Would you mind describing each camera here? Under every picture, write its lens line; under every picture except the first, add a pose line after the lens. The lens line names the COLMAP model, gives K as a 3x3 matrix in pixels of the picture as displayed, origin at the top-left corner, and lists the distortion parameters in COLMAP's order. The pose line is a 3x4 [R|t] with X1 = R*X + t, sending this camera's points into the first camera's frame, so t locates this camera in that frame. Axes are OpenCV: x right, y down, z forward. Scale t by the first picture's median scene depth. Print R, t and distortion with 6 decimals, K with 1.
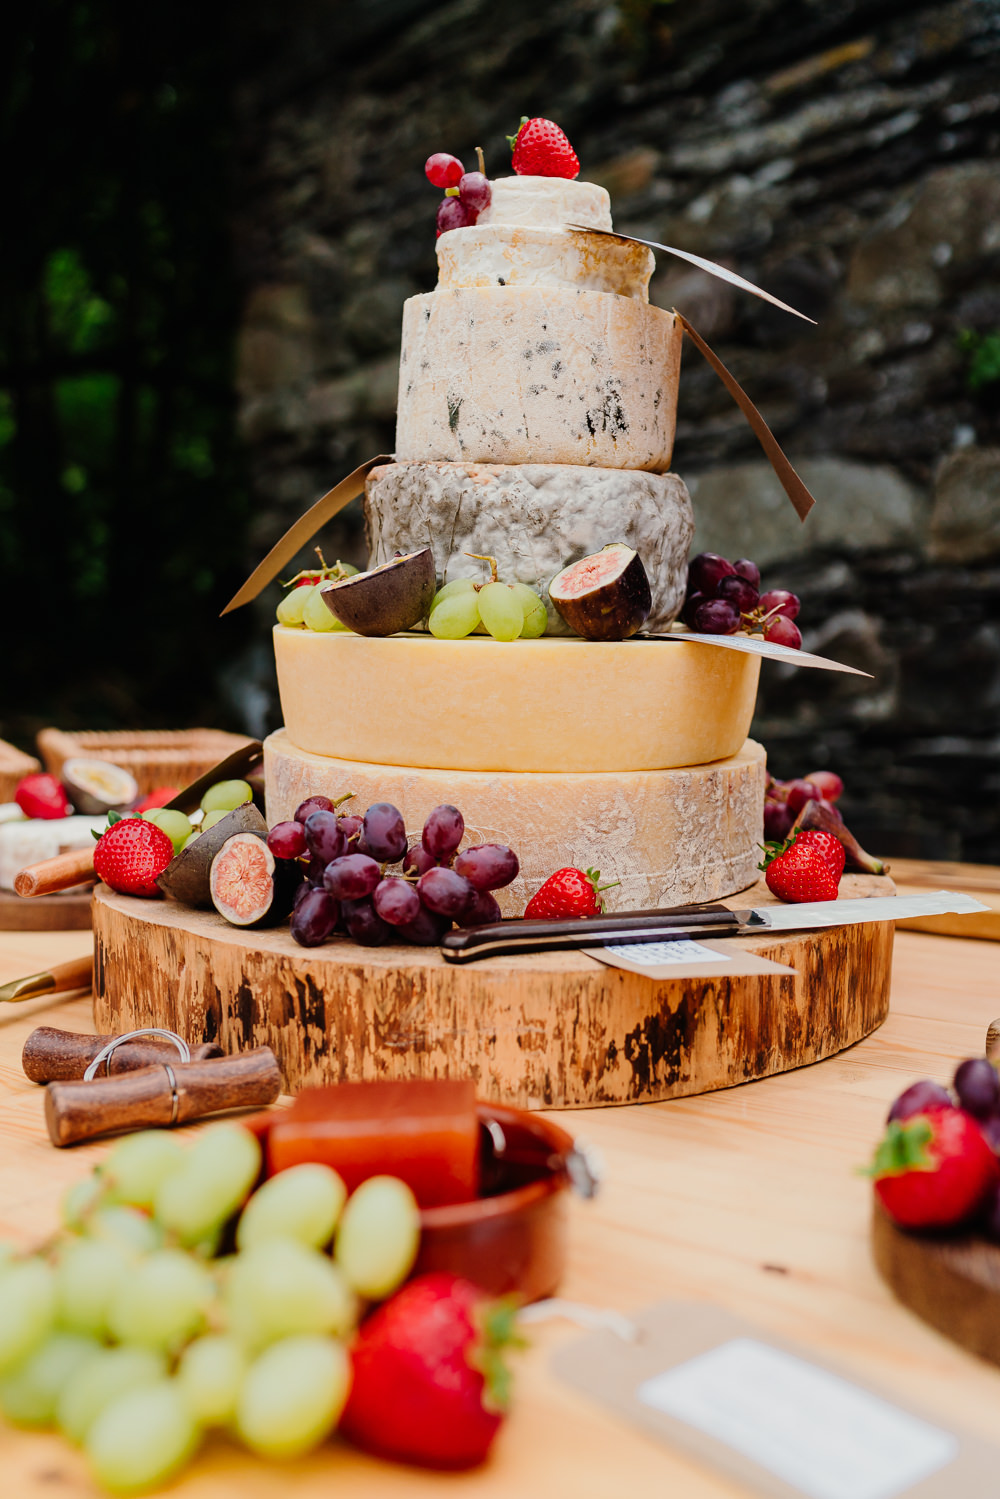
lens RADIAL K [[1464.9, 0, 522.4], [0, 1464.9, 740.1], [0, 0, 1]] dist [-0.029996, 0.069763]
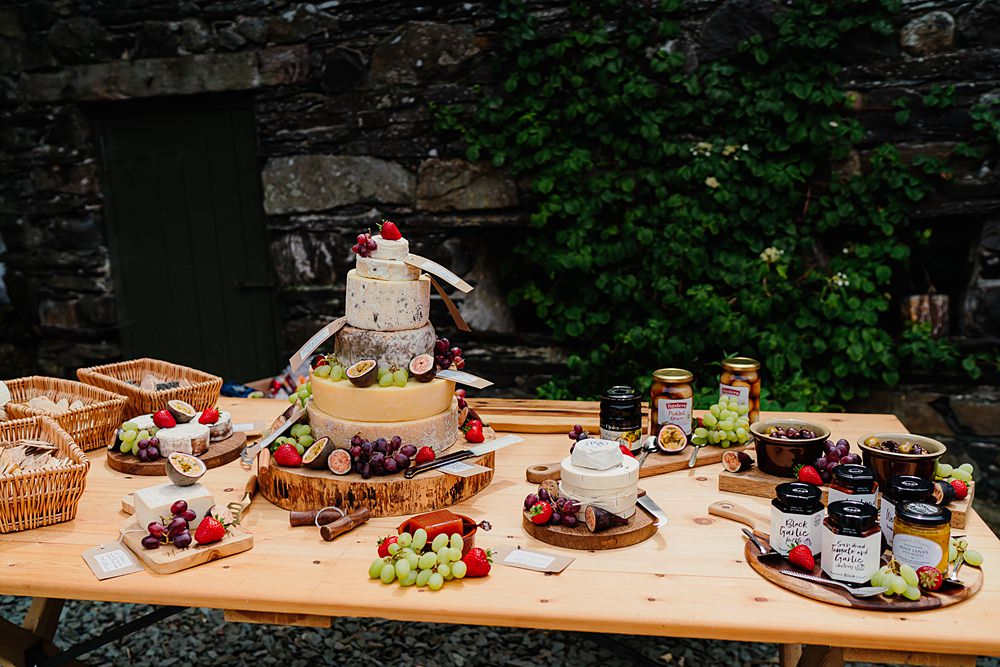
lens RADIAL K [[977.2, 0, 508.8], [0, 977.2, 328.3], [0, 0, 1]] dist [-0.029996, 0.069763]
pose [[0.906974, -0.091139, 0.411208, -0.749884], [0.039660, 0.990450, 0.132045, -0.516907], [-0.419316, -0.103453, 0.901927, -1.274018]]
